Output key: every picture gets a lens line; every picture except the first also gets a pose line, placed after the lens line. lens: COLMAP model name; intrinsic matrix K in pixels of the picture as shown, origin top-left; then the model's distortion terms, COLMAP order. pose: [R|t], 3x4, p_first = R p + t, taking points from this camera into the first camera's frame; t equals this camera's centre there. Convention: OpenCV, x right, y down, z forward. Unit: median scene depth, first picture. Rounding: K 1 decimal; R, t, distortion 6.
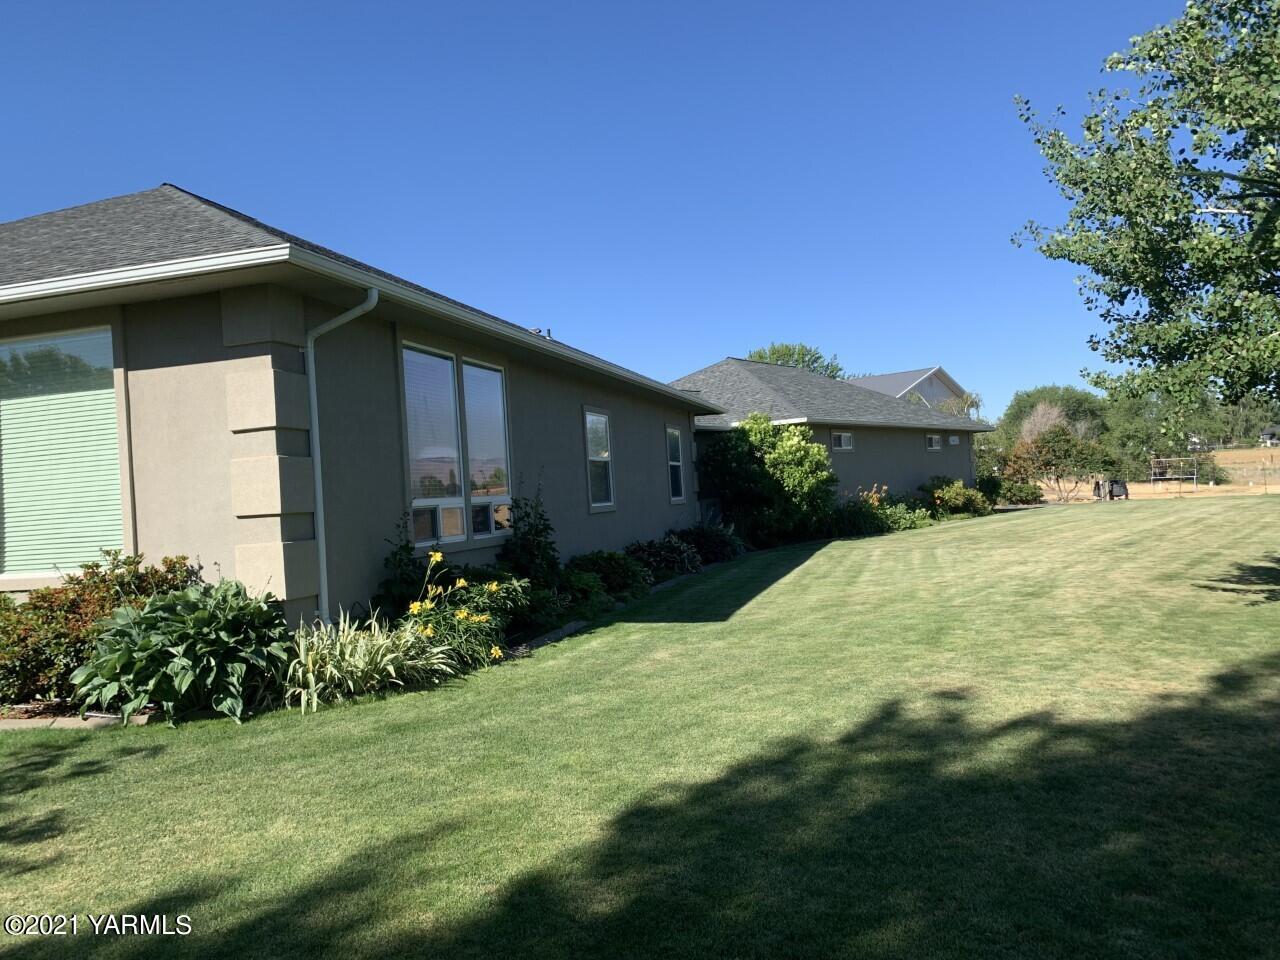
lens RADIAL K [[971.7, 0, 640.0], [0, 971.7, 480.0], [0, 0, 1]] dist [0.000775, -0.036366]
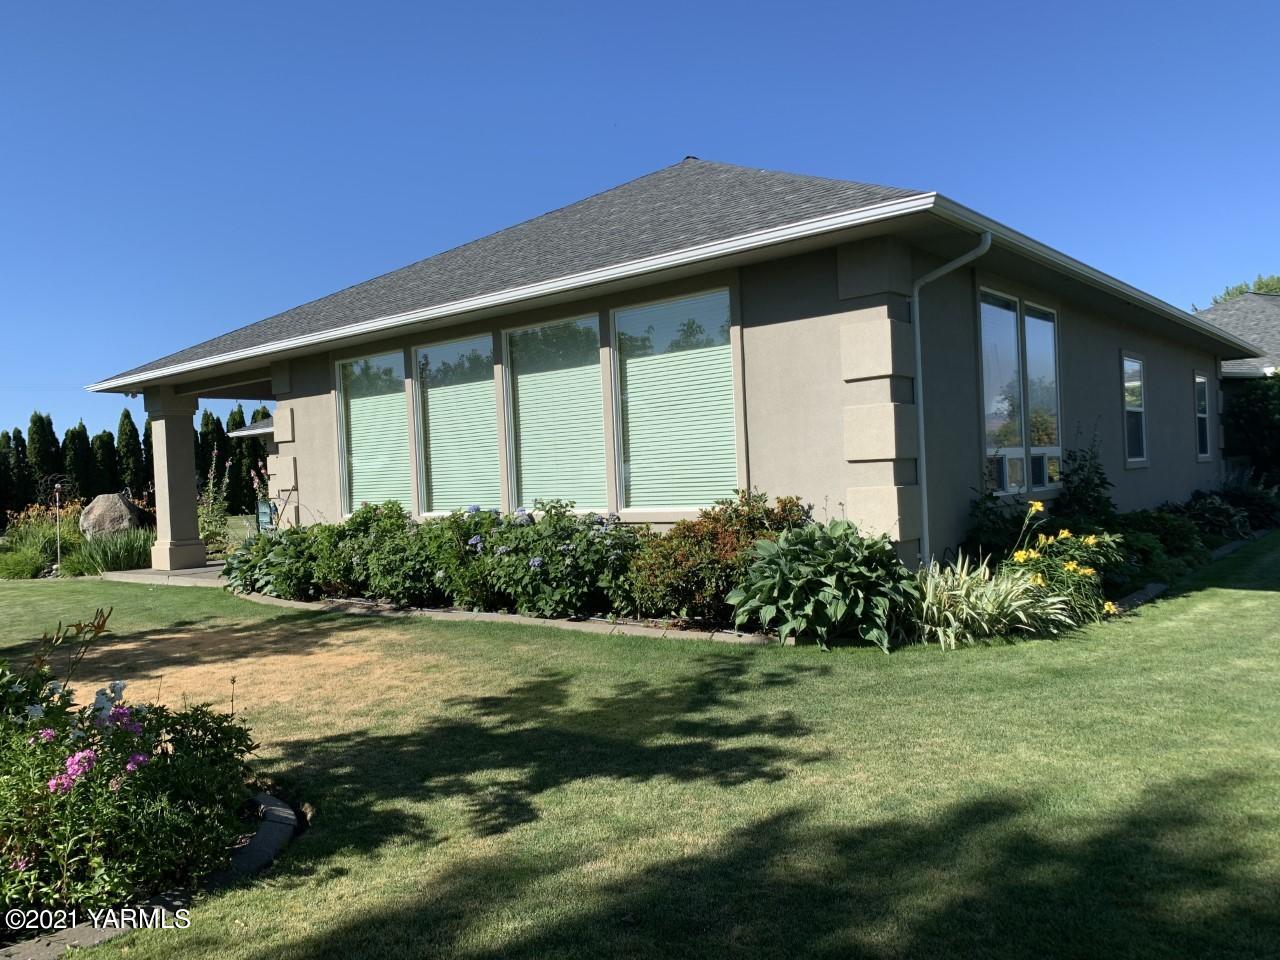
lens RADIAL K [[970.9, 0, 631.0], [0, 970.9, 483.7], [0, 0, 1]] dist [0.069100, -0.095194]
pose [[0.908810, 0.024922, -0.416464, -0.191163], [-0.004960, 0.998789, 0.048944, 0.011814], [0.417180, -0.042415, 0.907834, -0.070551]]
